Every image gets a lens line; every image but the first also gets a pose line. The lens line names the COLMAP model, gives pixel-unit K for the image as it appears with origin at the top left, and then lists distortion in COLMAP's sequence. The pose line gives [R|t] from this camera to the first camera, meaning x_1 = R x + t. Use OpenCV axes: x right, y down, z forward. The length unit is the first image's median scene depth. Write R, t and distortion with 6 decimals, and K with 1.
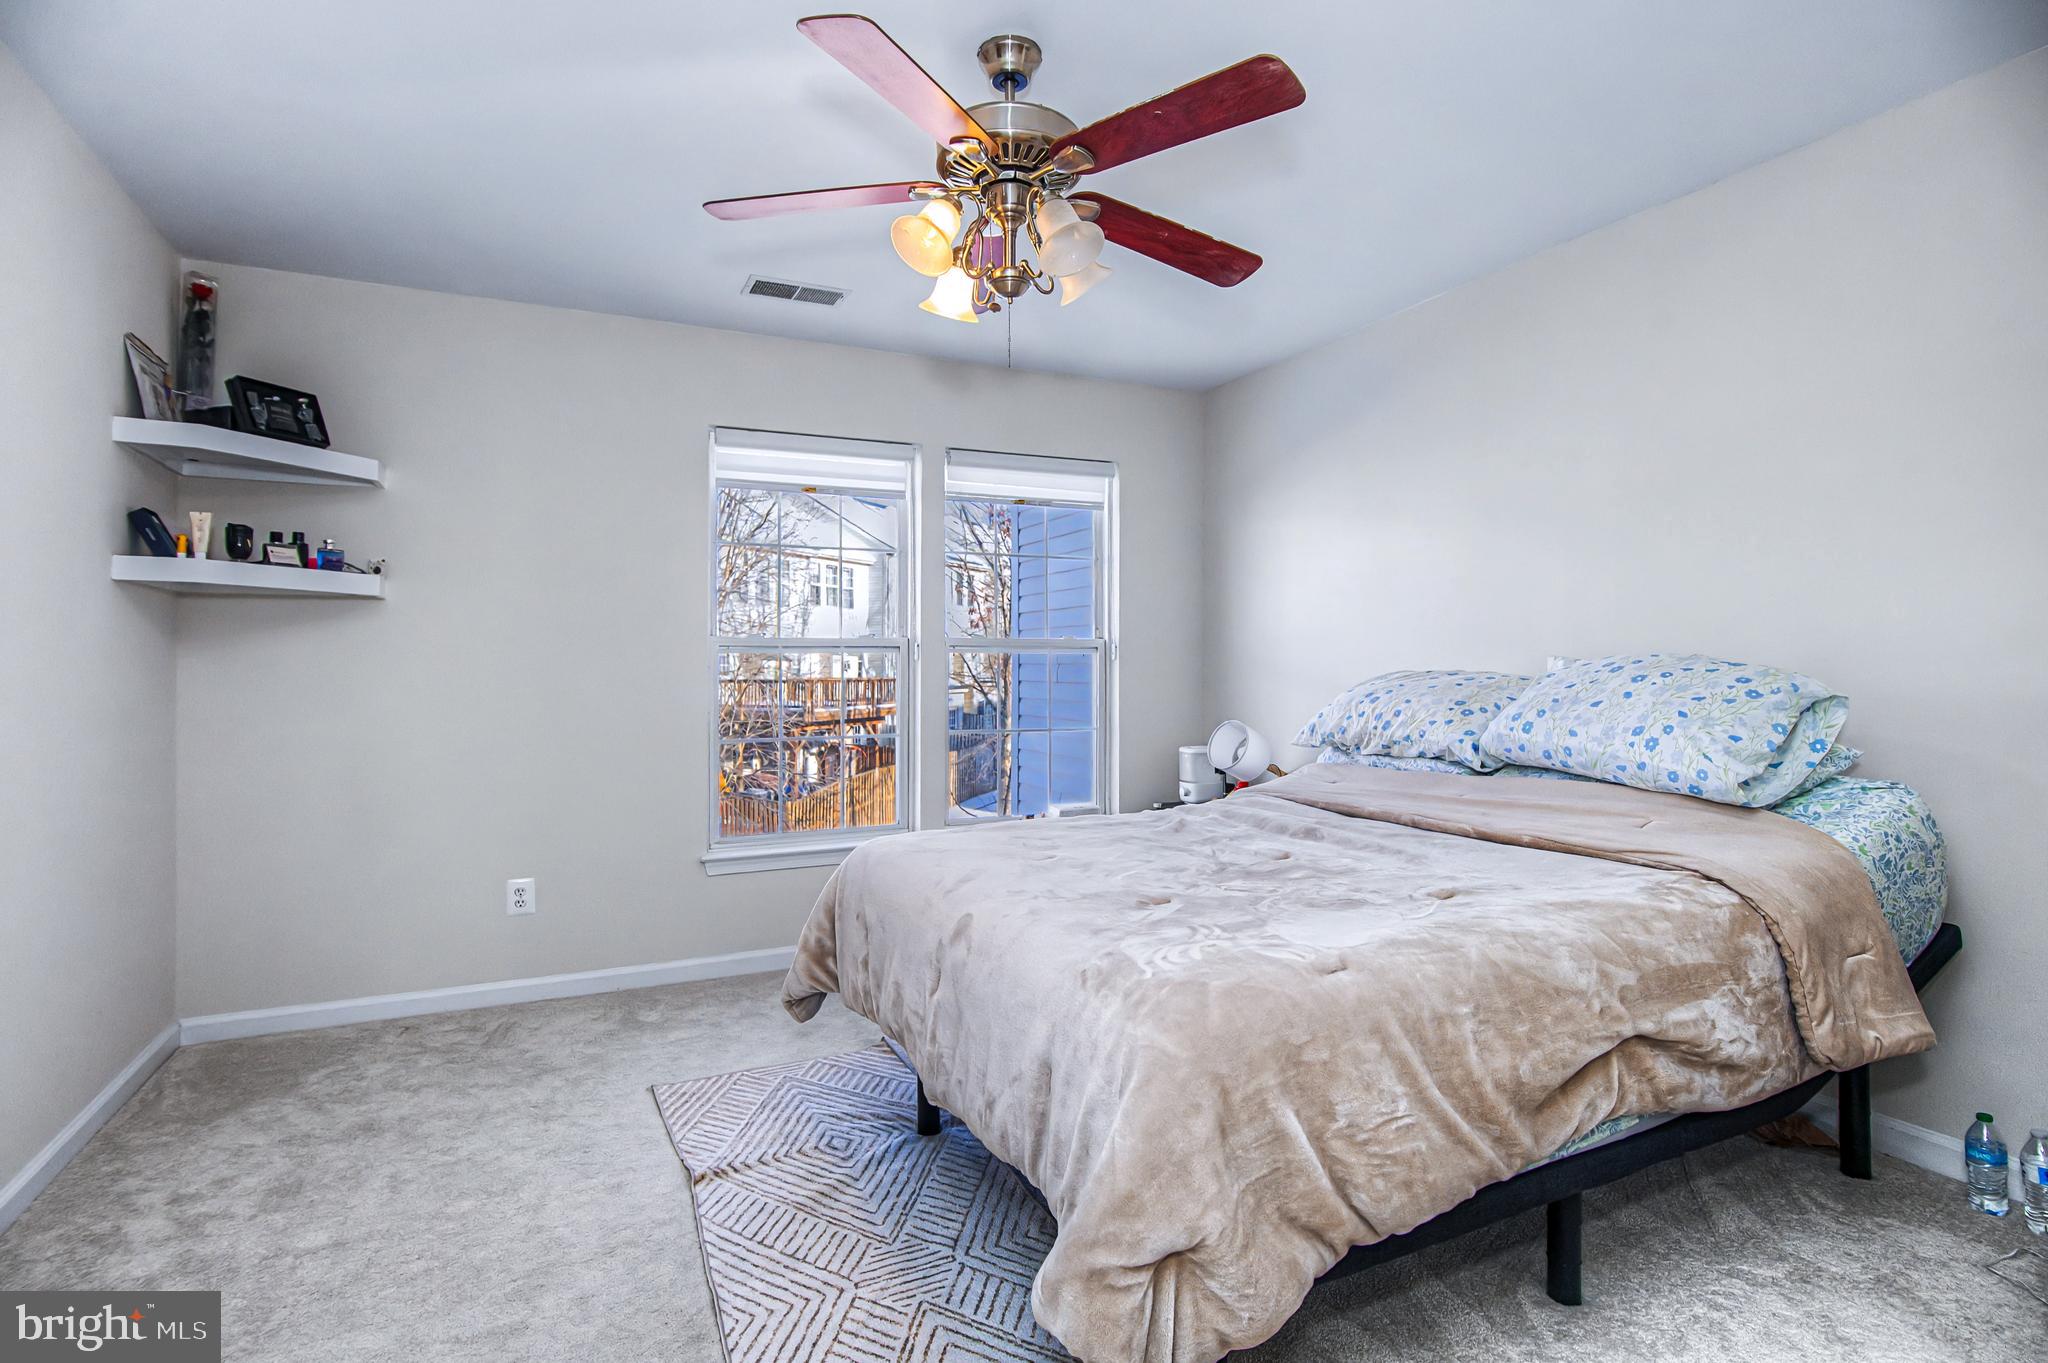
lens RADIAL K [[1006.2, 0, 1017.9], [0, 1006.2, 672.0], [0, 0, 1]] dist [-0.012990, -0.000797]
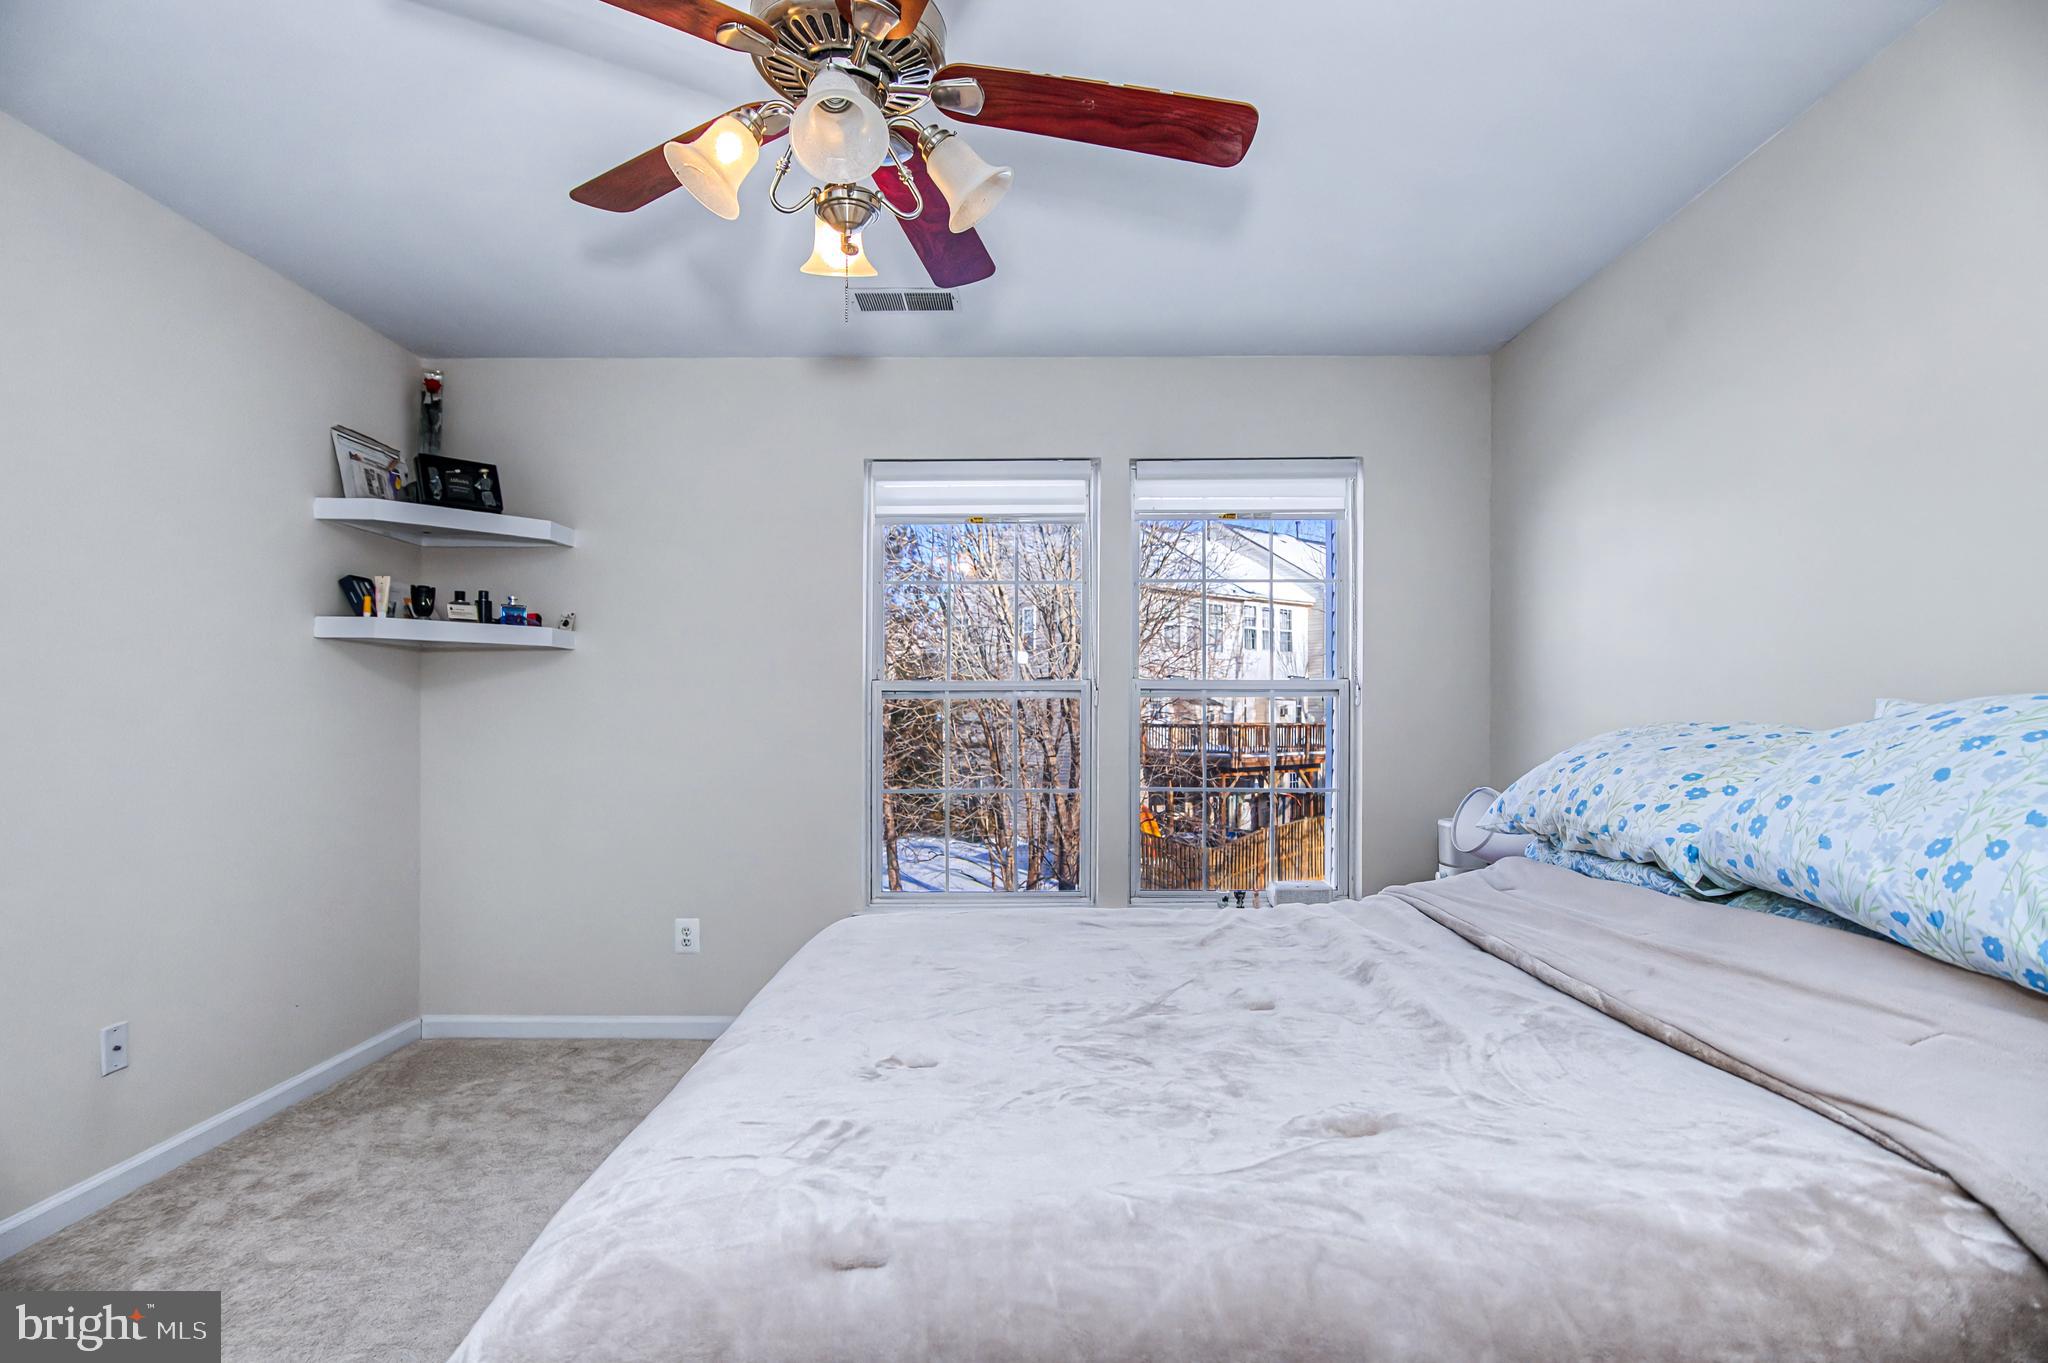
lens RADIAL K [[1006.2, 0, 1022.8], [0, 1006.2, 718.8], [0, 0, 1]] dist [-0.012990, -0.000797]
pose [[0.904312, 0.005060, -0.426842, 0.302364], [-0.004167, 0.999987, 0.003026, -0.003929], [0.426852, -0.000958, 0.904321, 0.255166]]
